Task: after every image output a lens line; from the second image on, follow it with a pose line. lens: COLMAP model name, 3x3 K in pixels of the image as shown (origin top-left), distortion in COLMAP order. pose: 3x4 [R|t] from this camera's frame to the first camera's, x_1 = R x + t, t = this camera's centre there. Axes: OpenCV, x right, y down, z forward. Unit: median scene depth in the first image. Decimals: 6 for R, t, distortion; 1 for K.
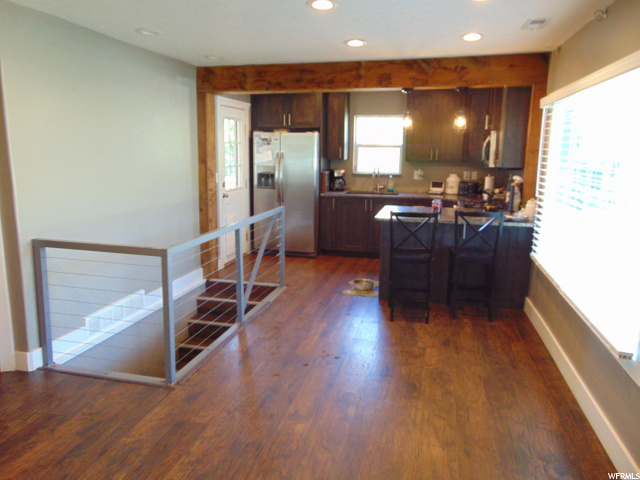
lens RADIAL K [[482.0, 0, 318.1], [0, 482.0, 237.0], [0, 0, 1]] dist [-0.034404, 0.069467]
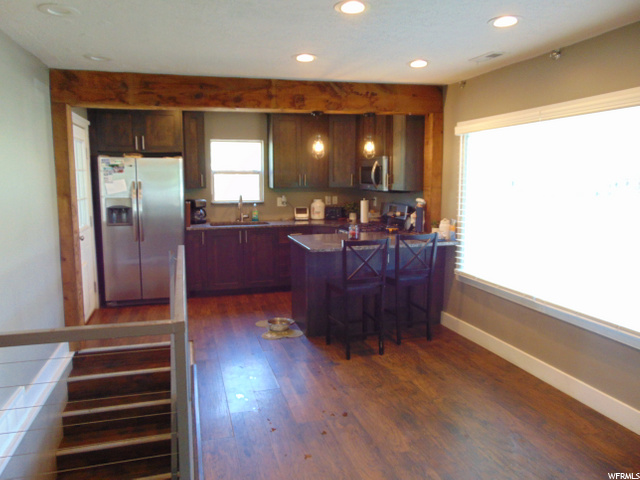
lens RADIAL K [[482.0, 0, 318.1], [0, 482.0, 237.0], [0, 0, 1]] dist [-0.034404, 0.069467]
pose [[0.871777, -0.074987, 0.484129, -0.215272], [0.101582, 0.994407, -0.028897, -0.024804], [-0.479255, 0.074370, 0.874519, 0.134298]]
